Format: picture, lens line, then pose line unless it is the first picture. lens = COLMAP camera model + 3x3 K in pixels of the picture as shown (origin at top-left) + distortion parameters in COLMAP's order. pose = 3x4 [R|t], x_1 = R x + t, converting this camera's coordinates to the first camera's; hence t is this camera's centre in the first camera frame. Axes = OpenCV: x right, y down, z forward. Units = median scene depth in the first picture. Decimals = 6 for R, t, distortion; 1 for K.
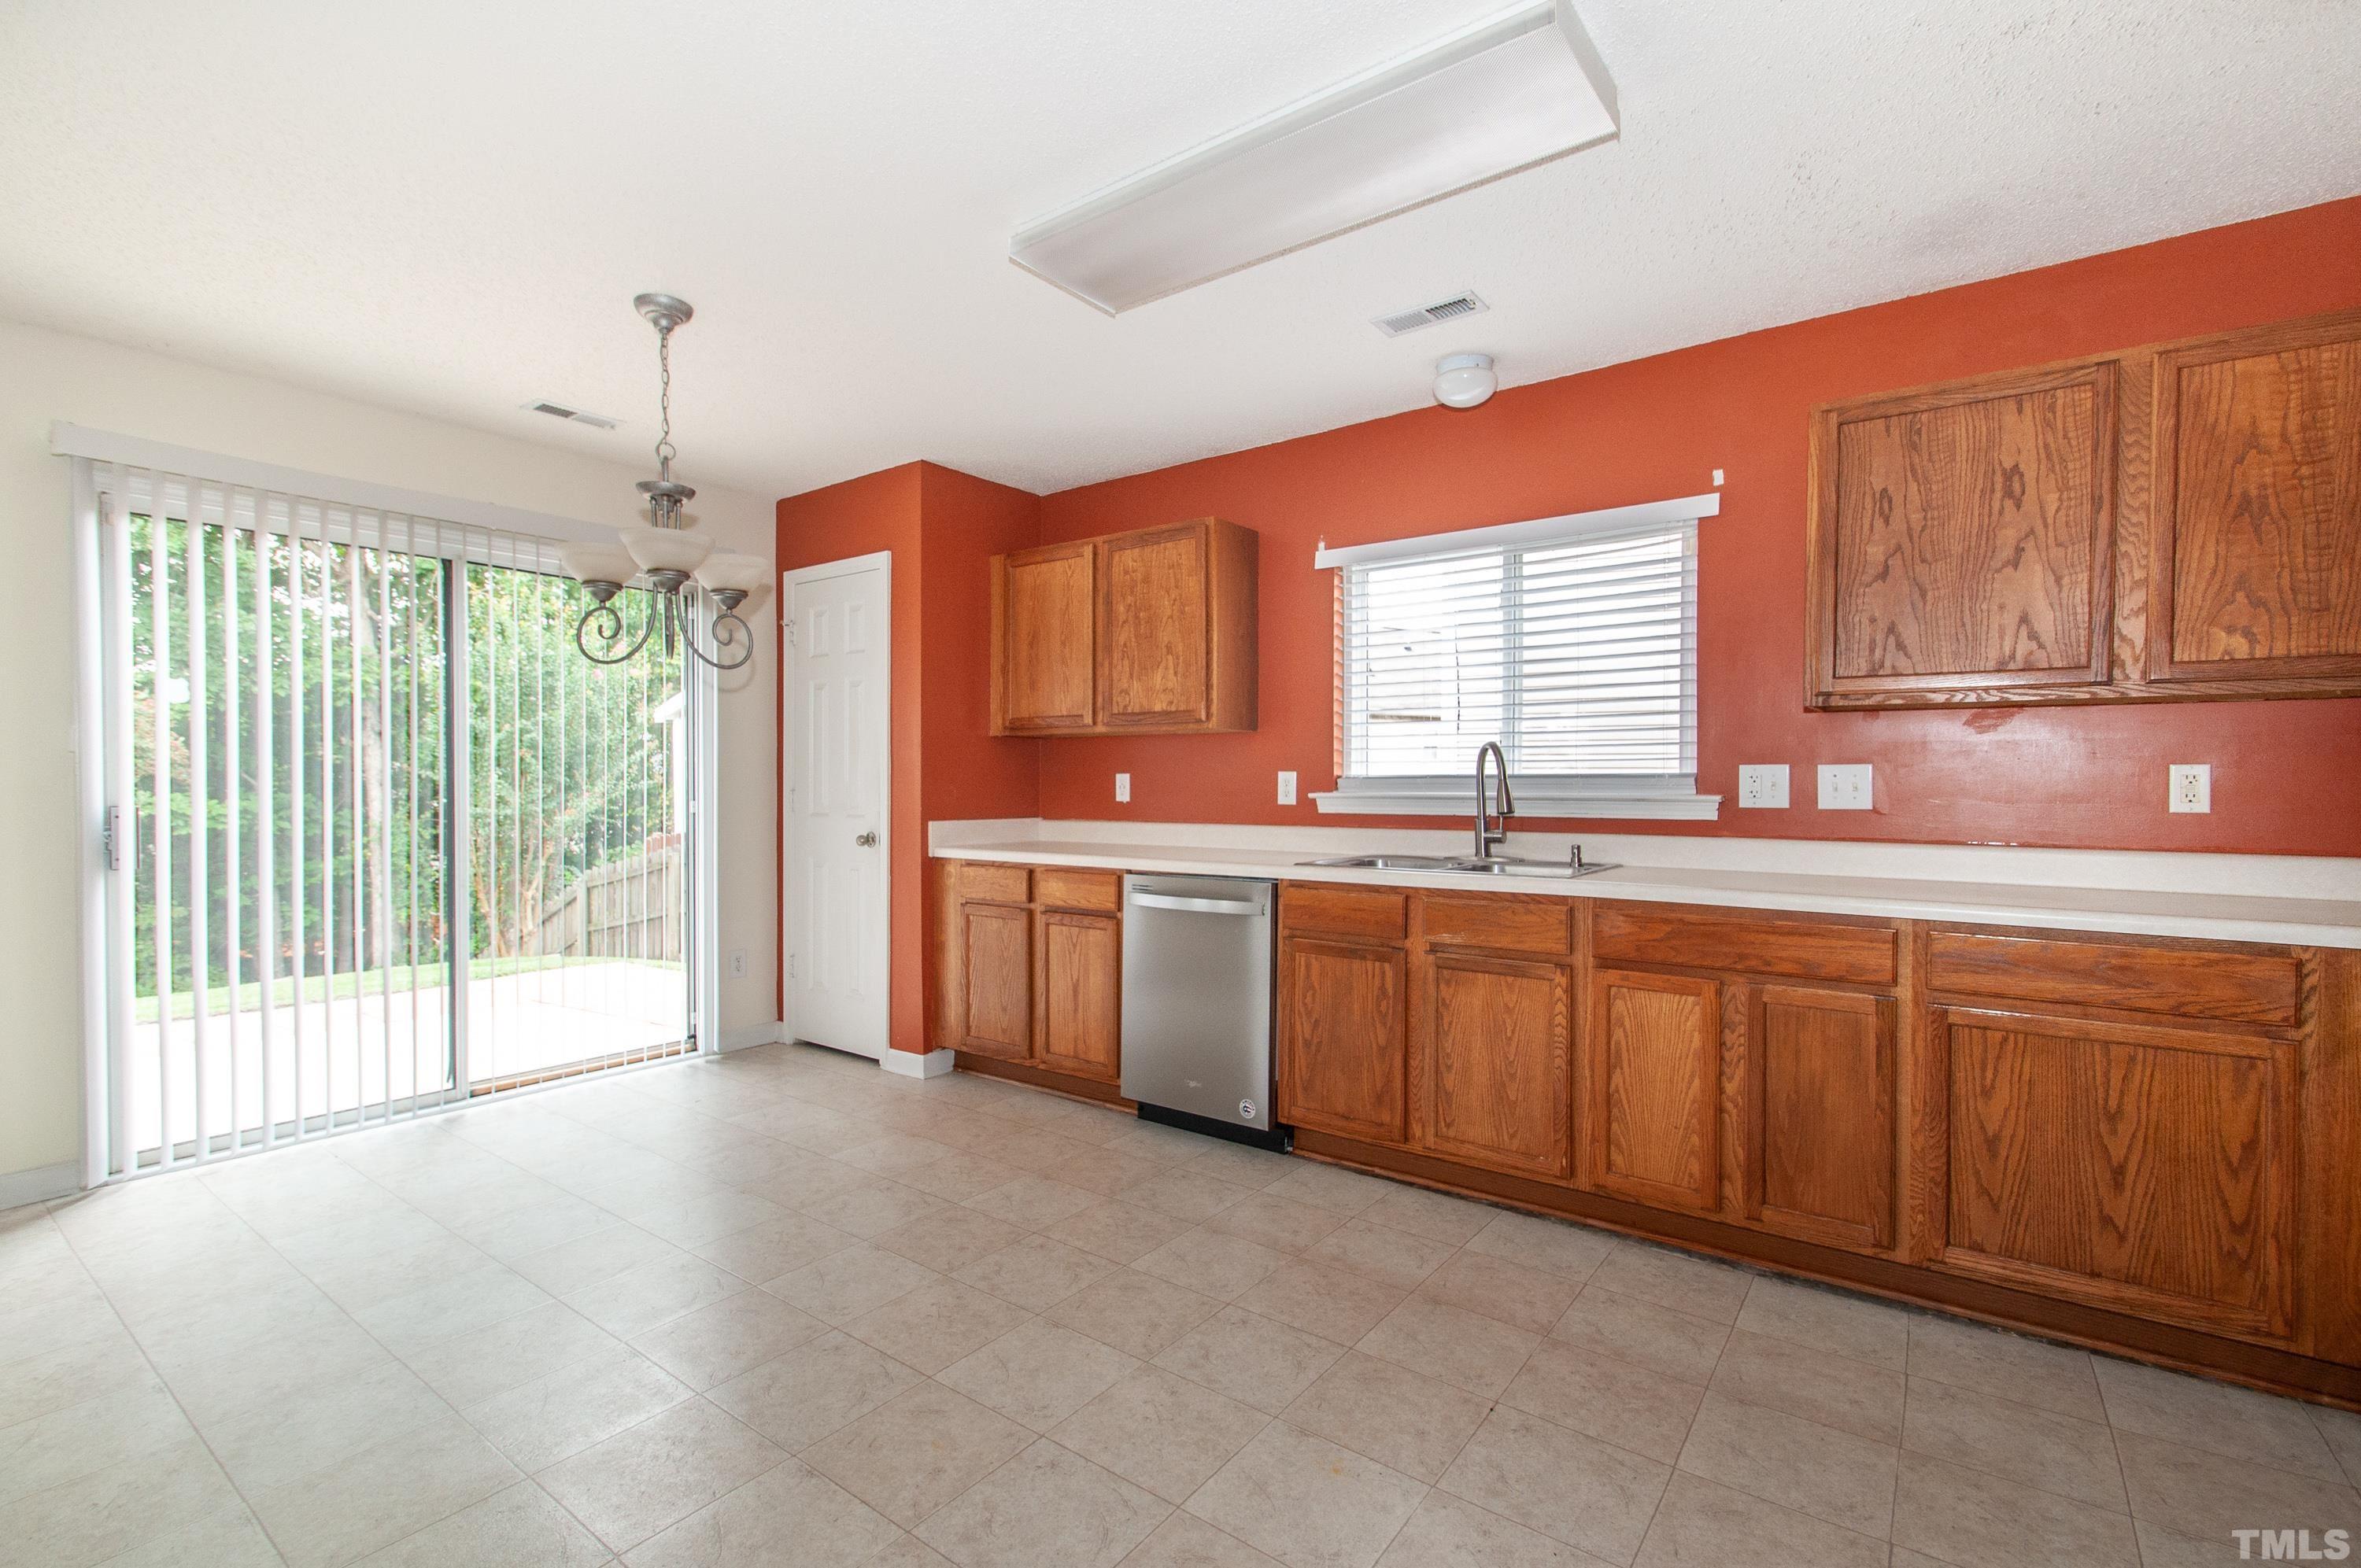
lens RADIAL K [[1050.0, 0, 1179.5], [0, 1050.0, 801.2], [0, 0, 1]] dist [0.004038, 0.000383]
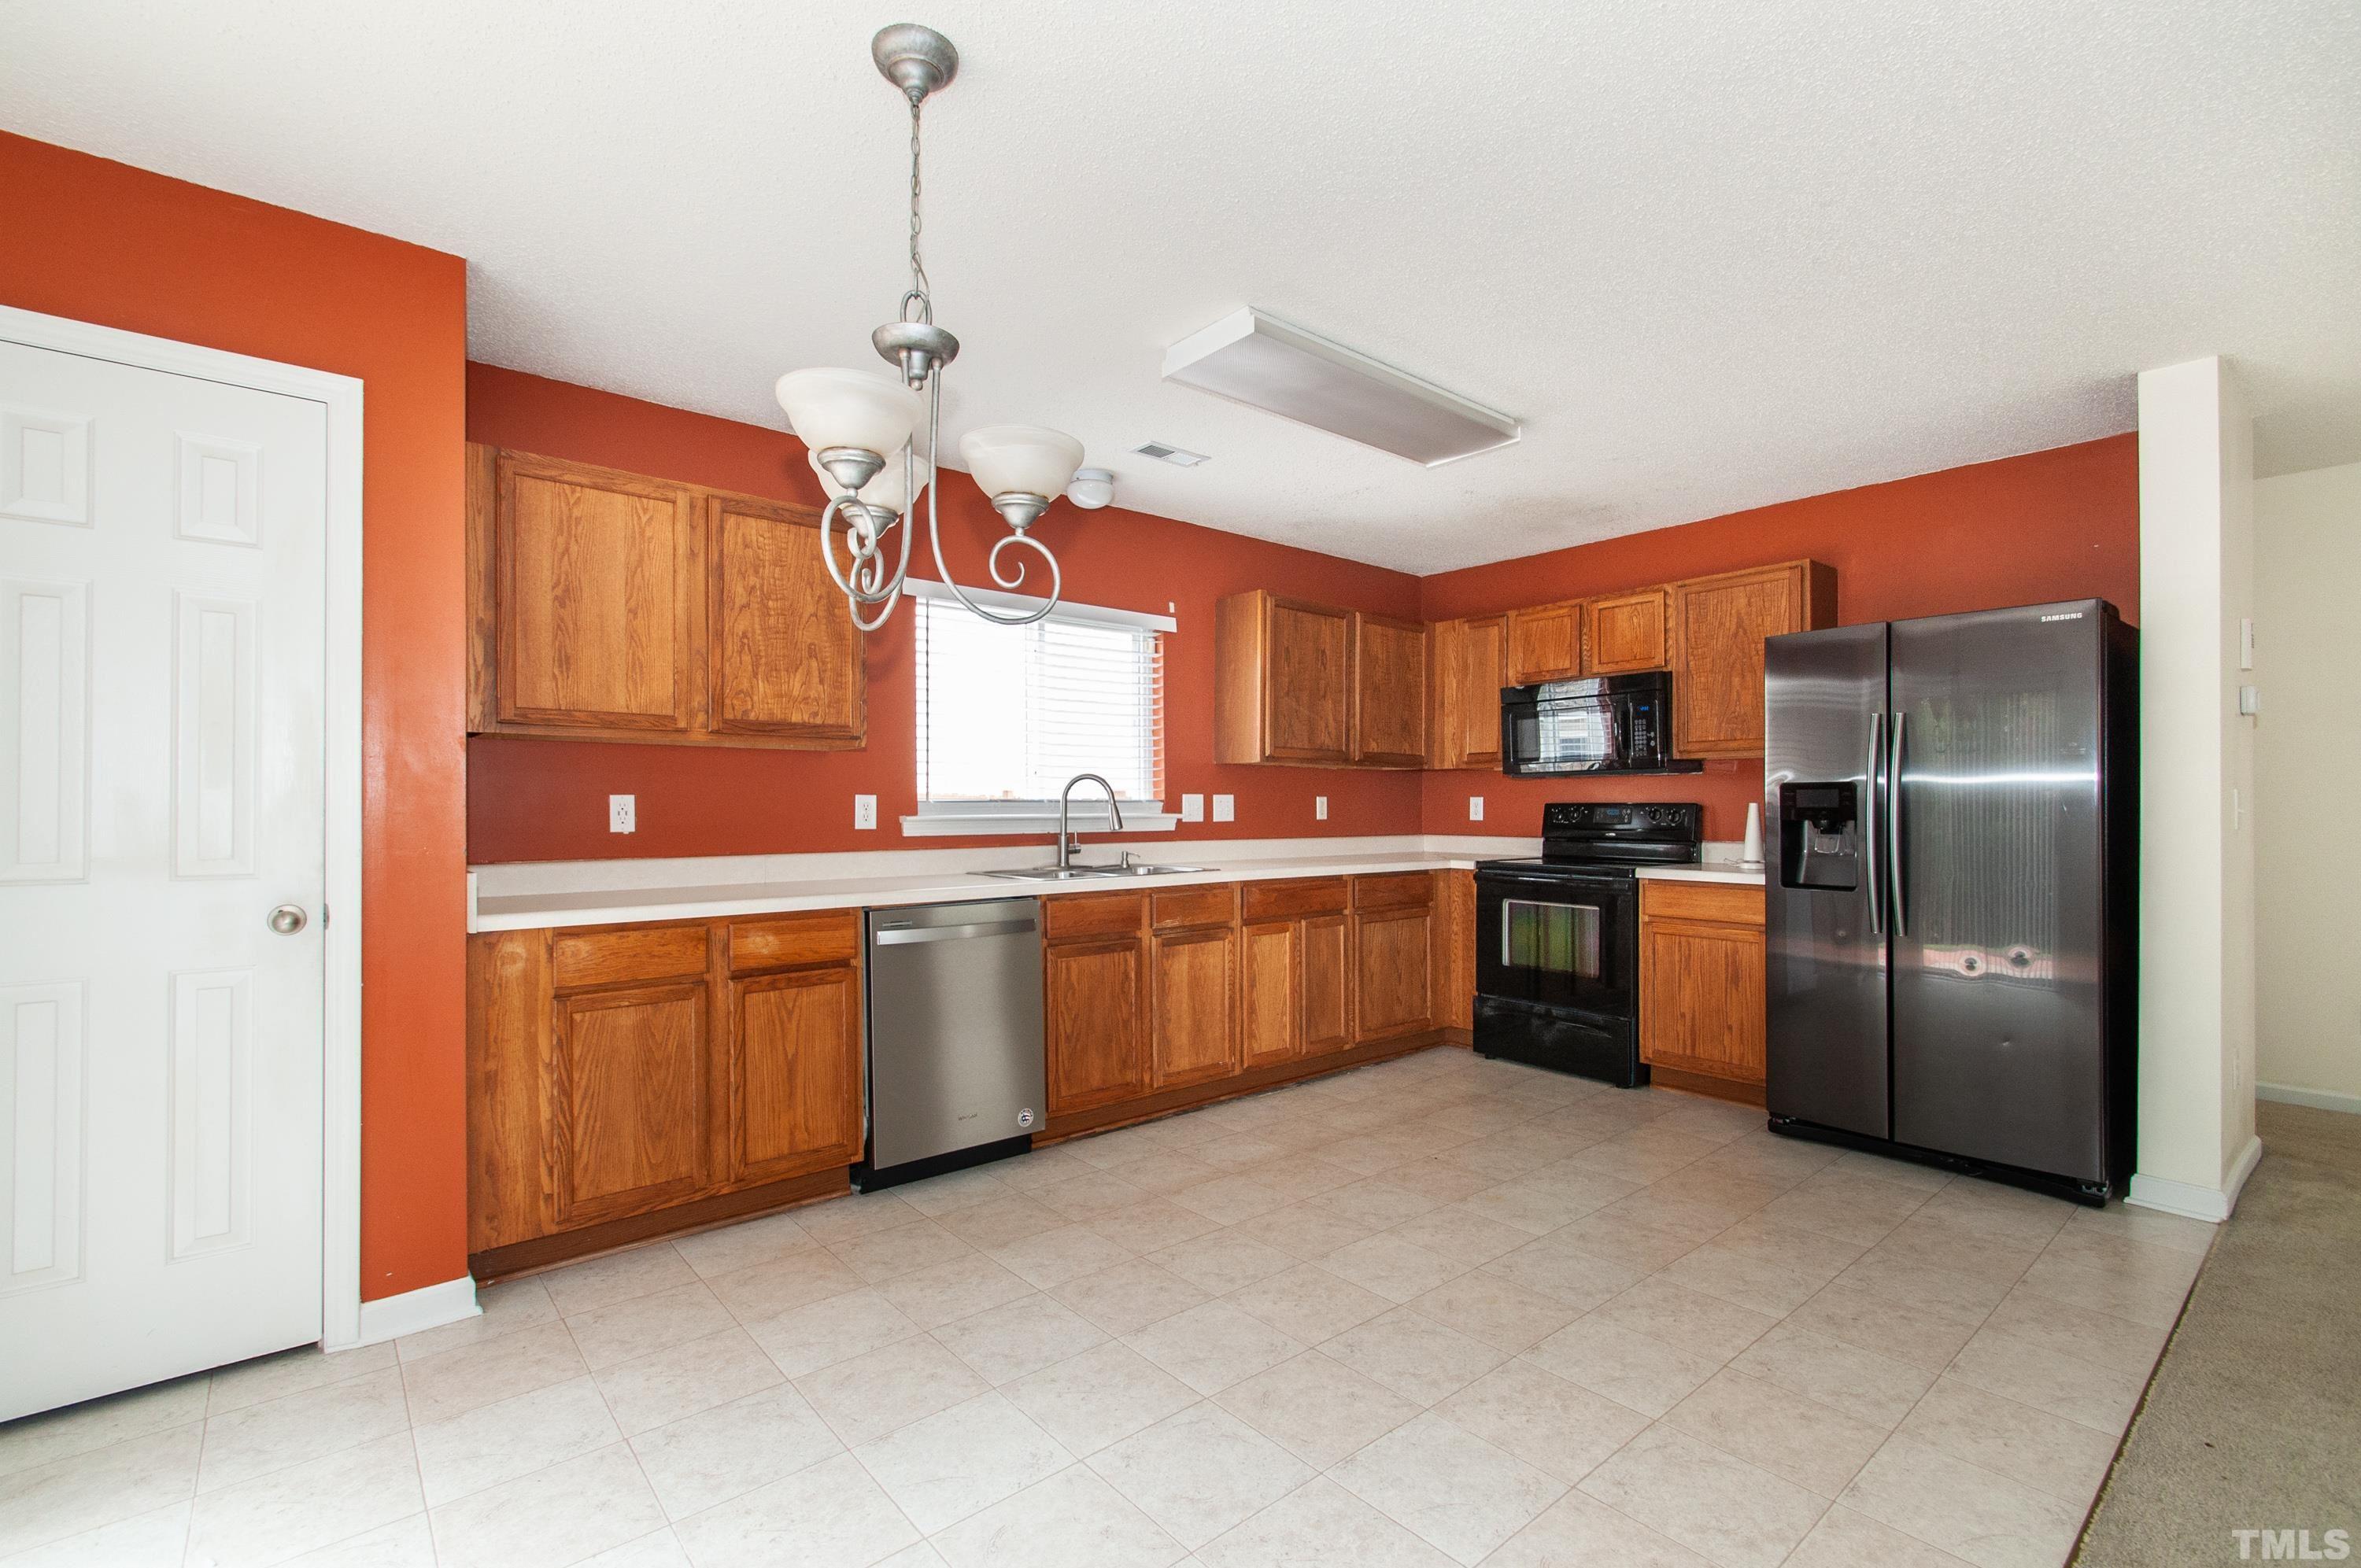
lens RADIAL K [[1037.7, 0, 1175.6], [0, 1037.7, 802.6], [0, 0, 1]] dist [0.002241, 0.000268]
pose [[0.230256, 0.002301, 0.973127, -0.832753], [0.019859, 0.999778, -0.007063, -0.009994], [-0.972927, 0.020952, 0.230159, 0.558760]]
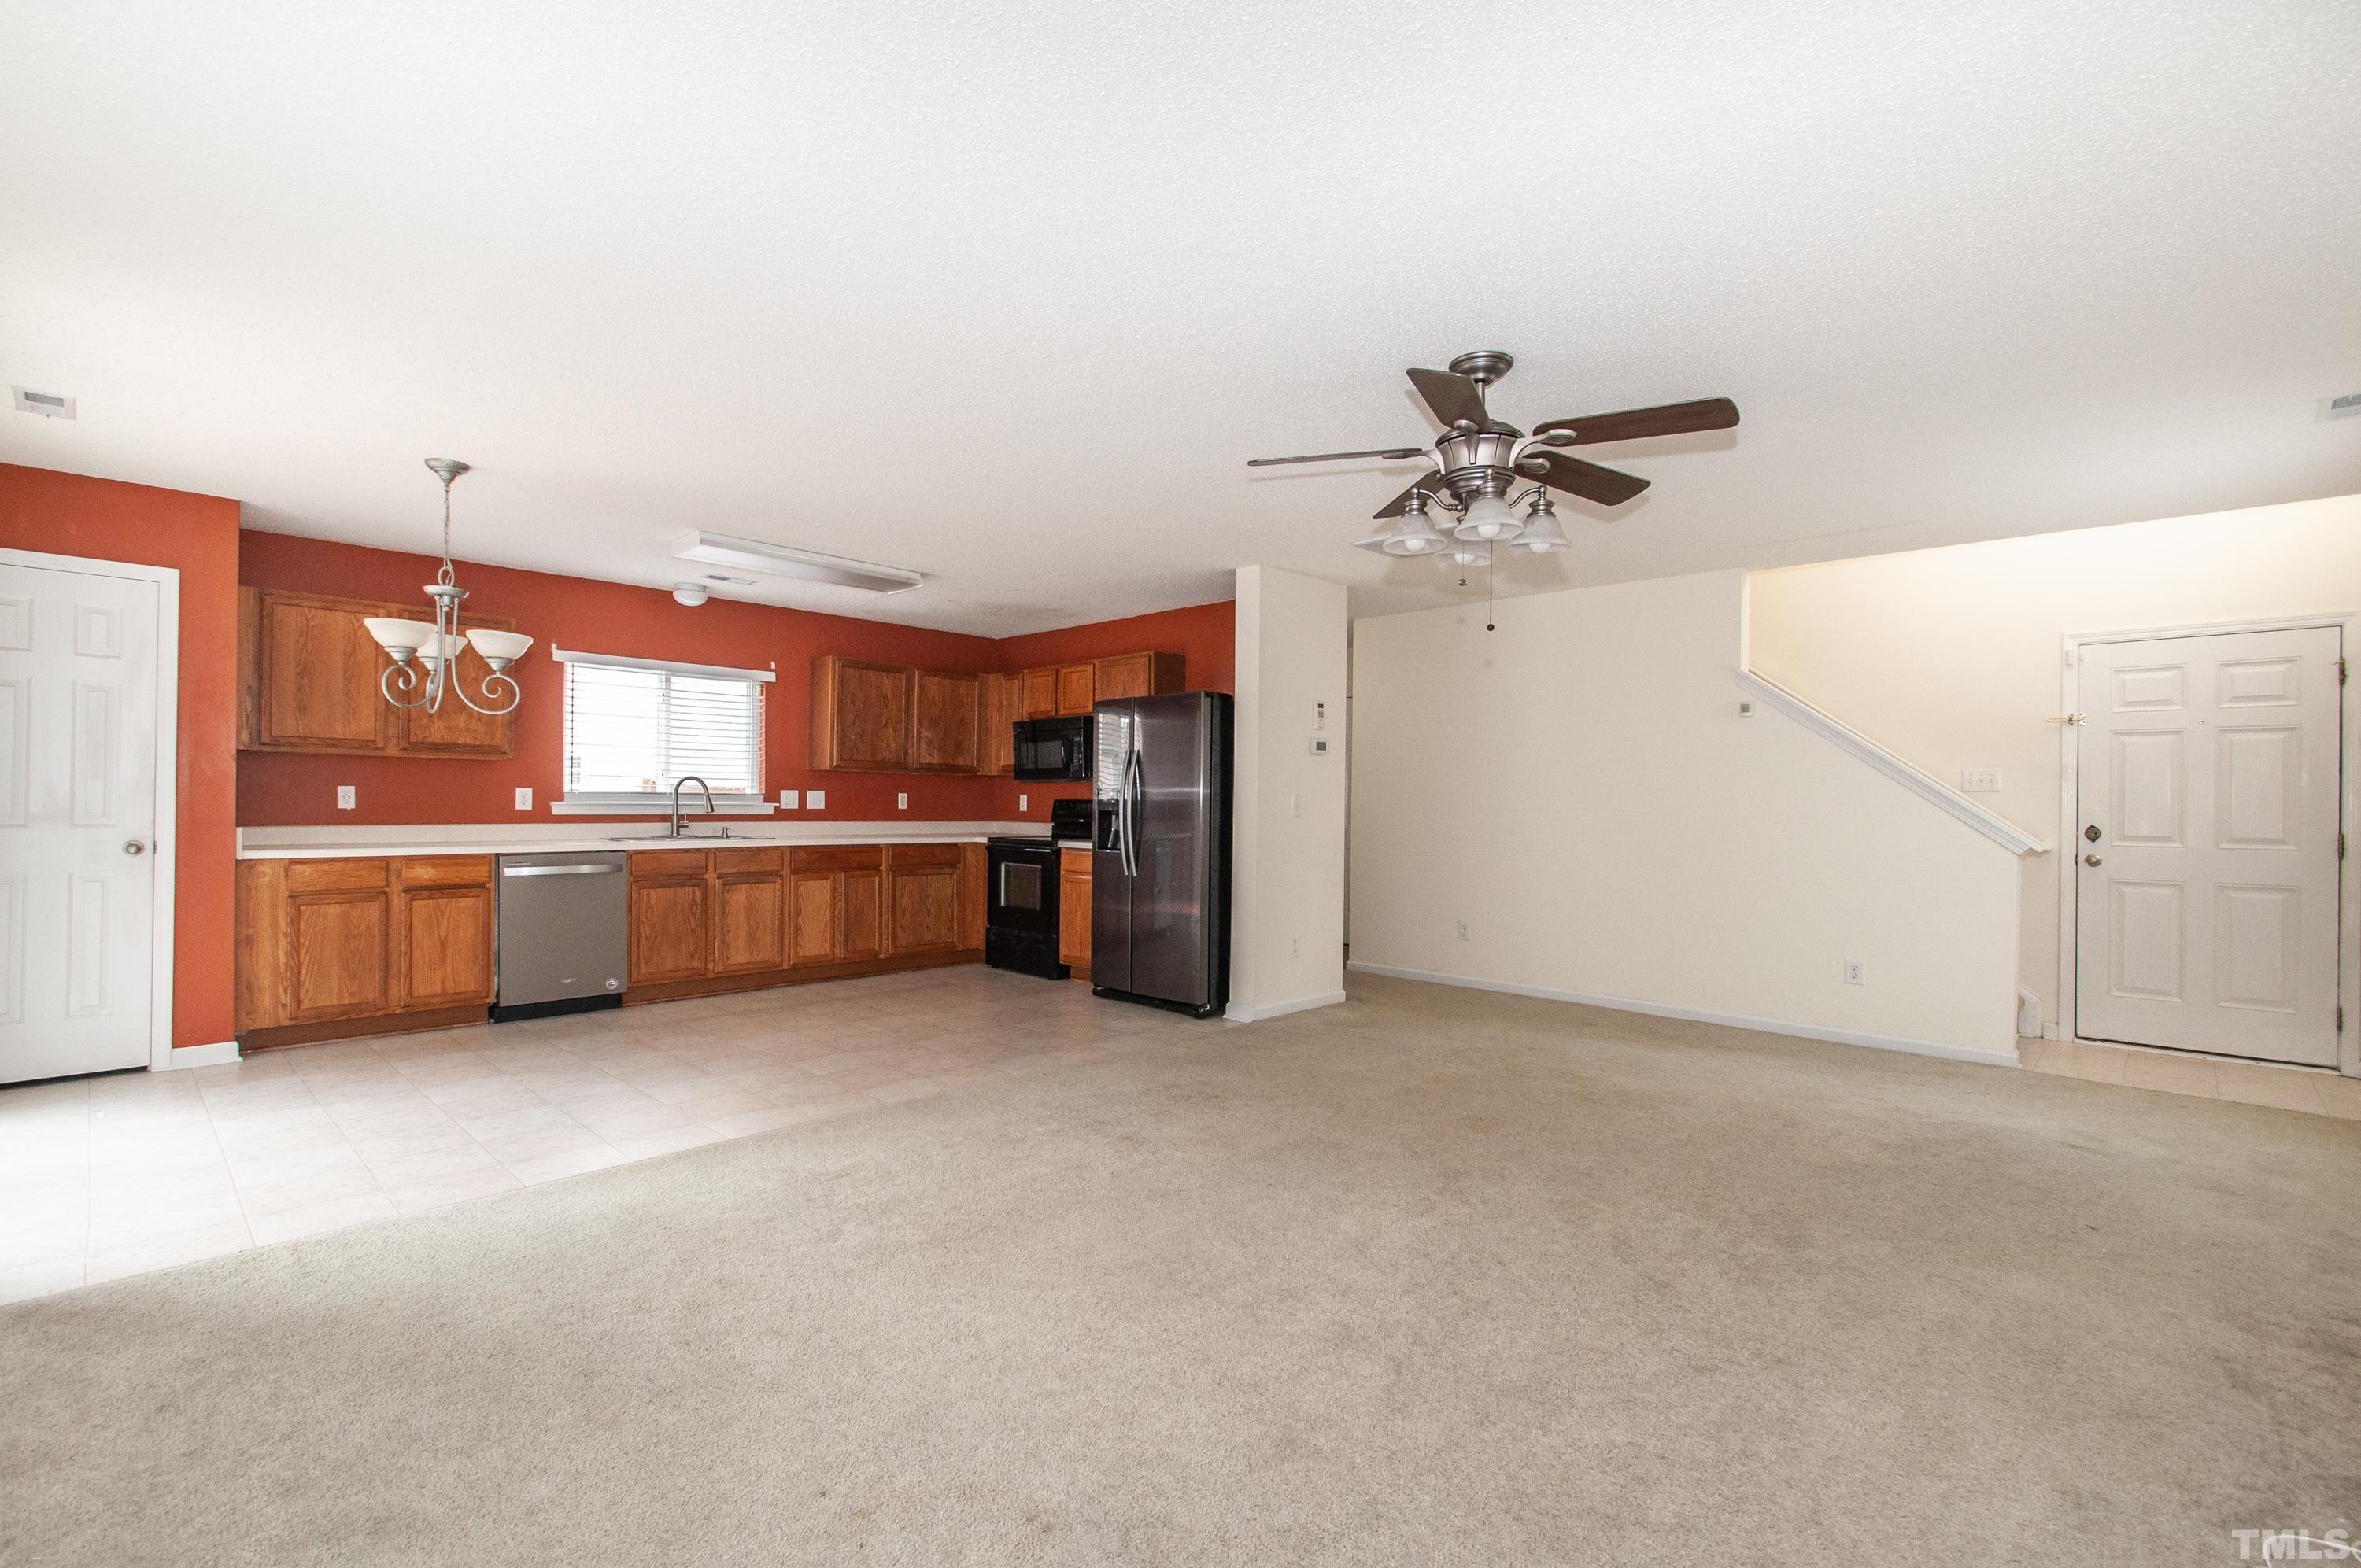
lens RADIAL K [[1019.9, 0, 1179.4], [0, 1019.9, 802.4], [0, 0, 1]] dist [0.001794, -0.004569]
pose [[0.114405, 0.001102, 0.993434, -1.379850], [0.007247, 0.999972, -0.001944, 0.002570], [-0.993408, 0.007422, 0.114393, -0.118355]]
